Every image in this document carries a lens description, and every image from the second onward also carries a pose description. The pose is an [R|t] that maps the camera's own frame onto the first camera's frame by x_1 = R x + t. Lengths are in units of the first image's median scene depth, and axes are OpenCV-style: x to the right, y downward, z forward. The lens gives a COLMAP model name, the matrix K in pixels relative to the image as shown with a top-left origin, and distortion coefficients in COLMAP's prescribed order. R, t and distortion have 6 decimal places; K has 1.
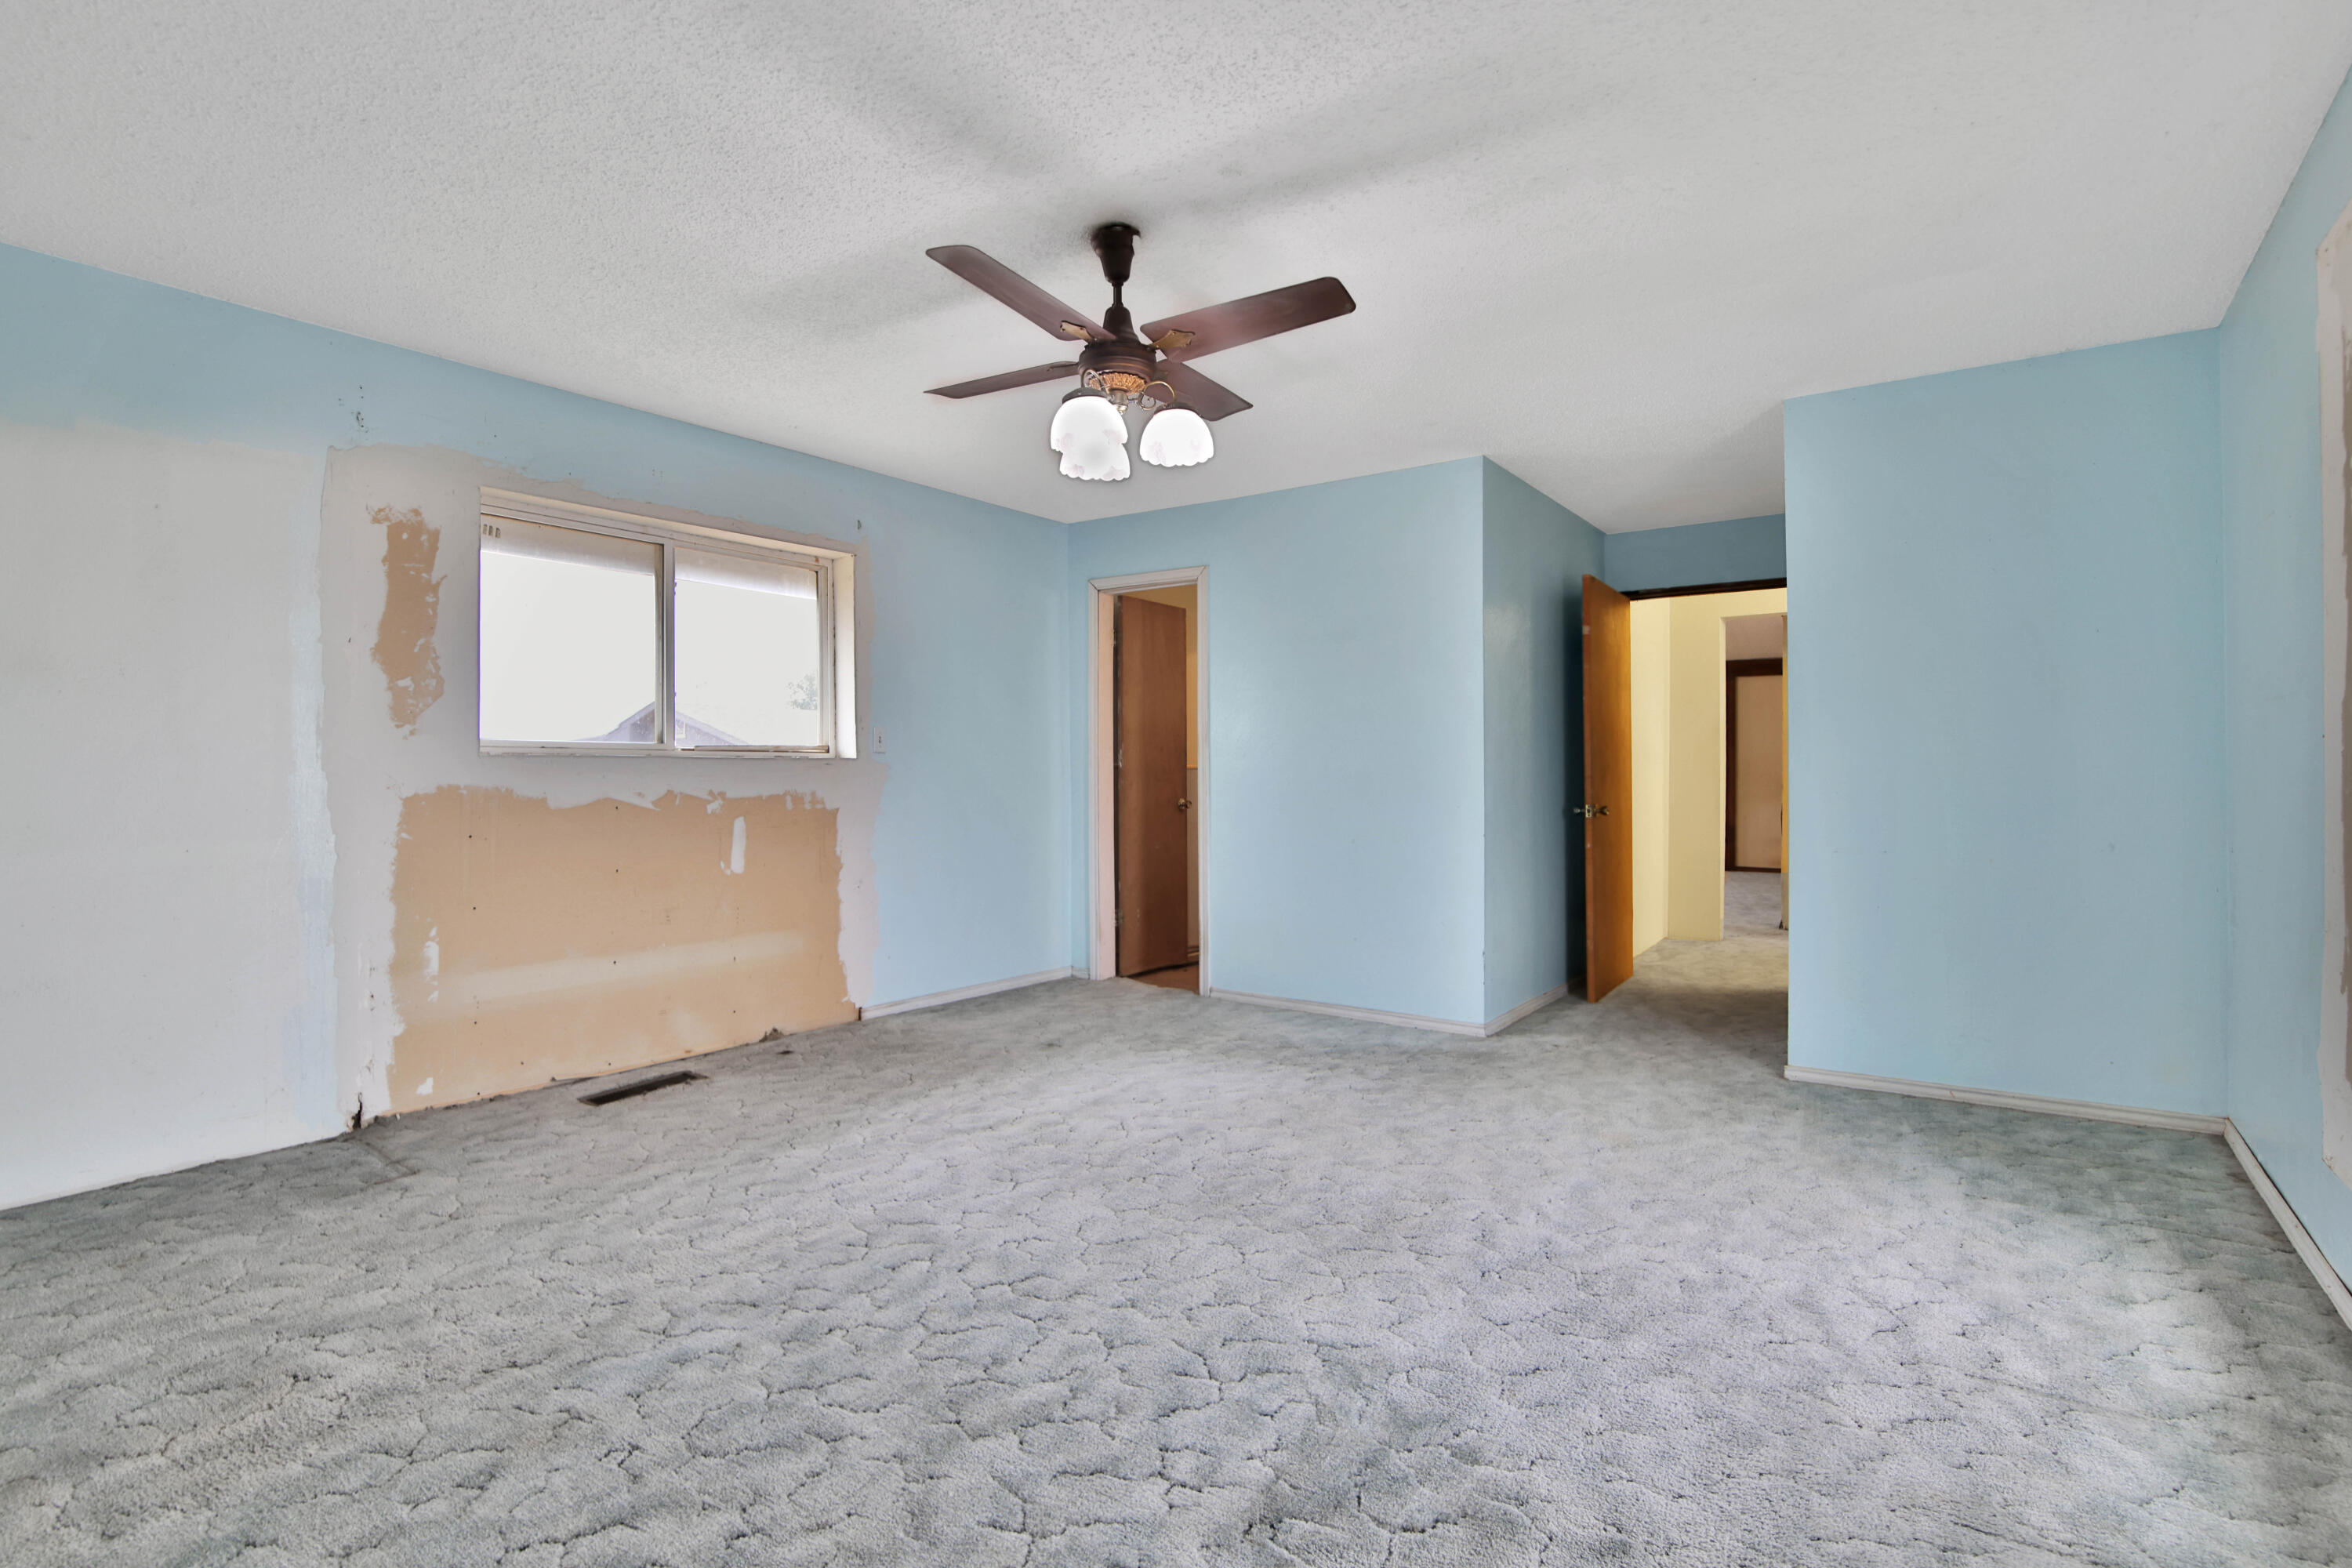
lens RADIAL K [[1103.5, 0, 1172.1], [0, 1103.5, 769.6], [0, 0, 1]] dist [0.000780, -0.010842]
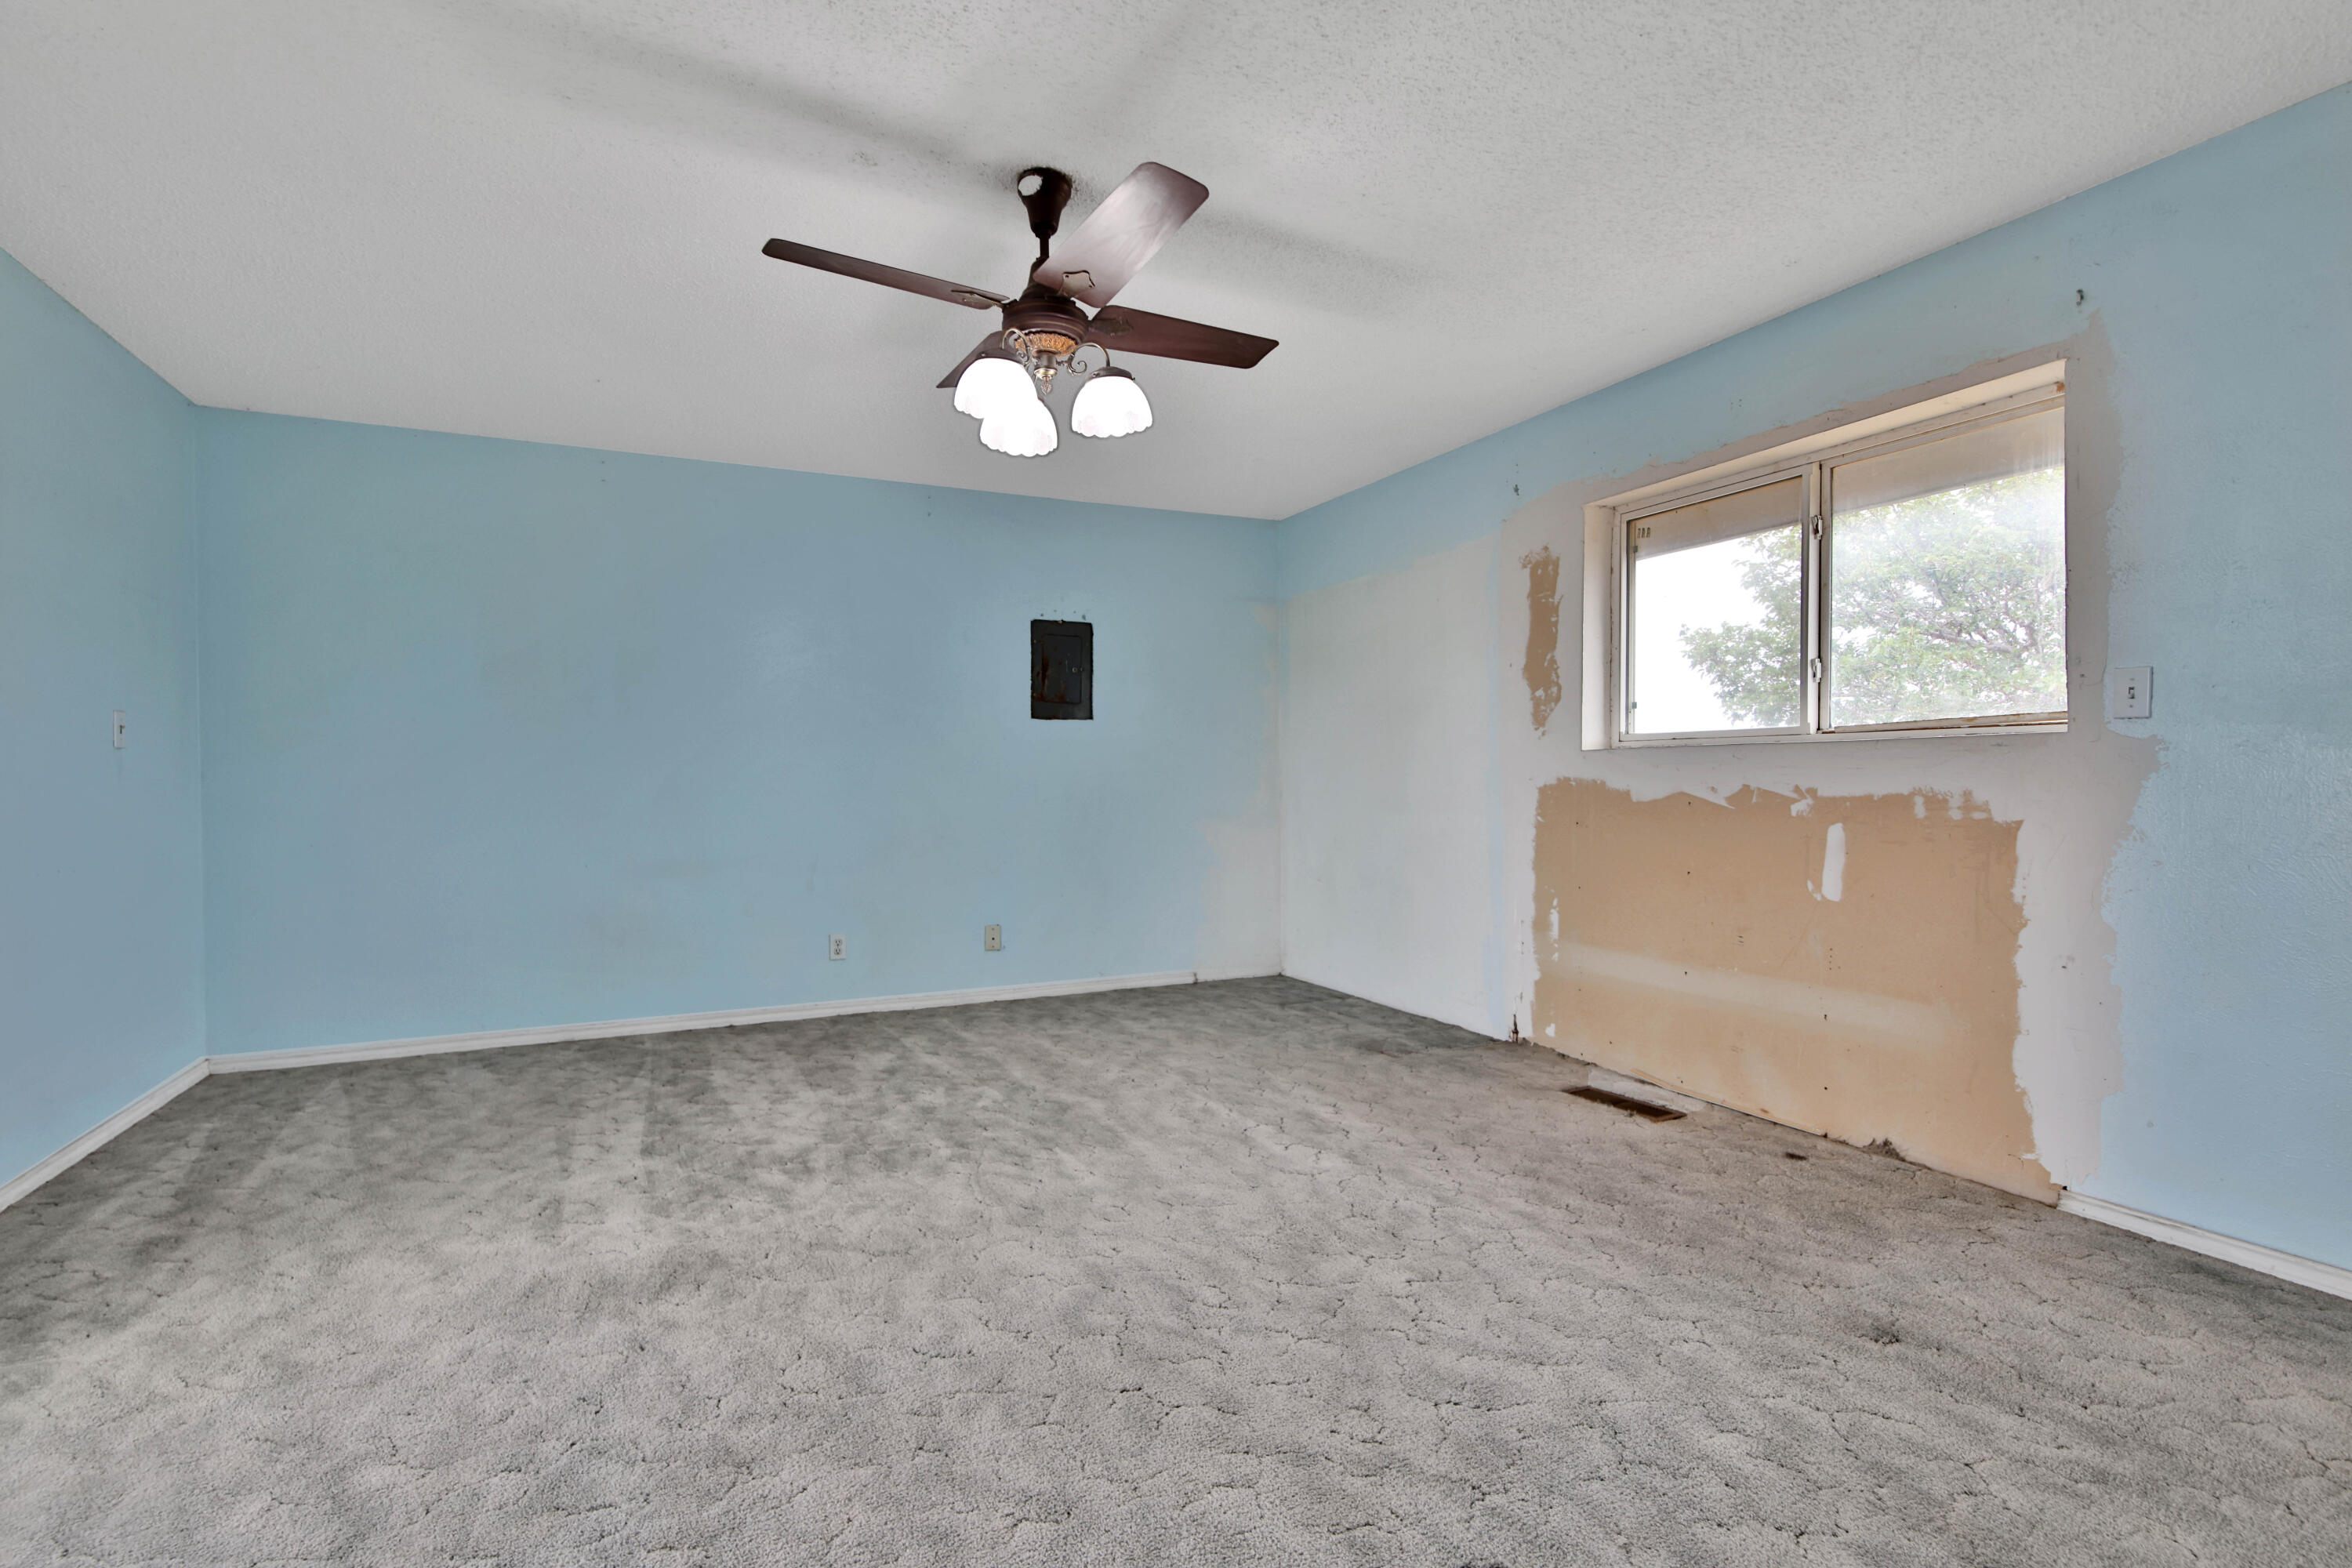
lens RADIAL K [[1108.0, 0, 1176.5], [0, 1108.0, 805.6], [0, 0, 1]] dist [0.002069, -0.009583]
pose [[-0.478487, 0.024233, -0.877760, 0.517503], [0.008033, 0.999698, 0.023221, 0.012547], [0.878058, 0.004060, -0.478538, 1.115737]]
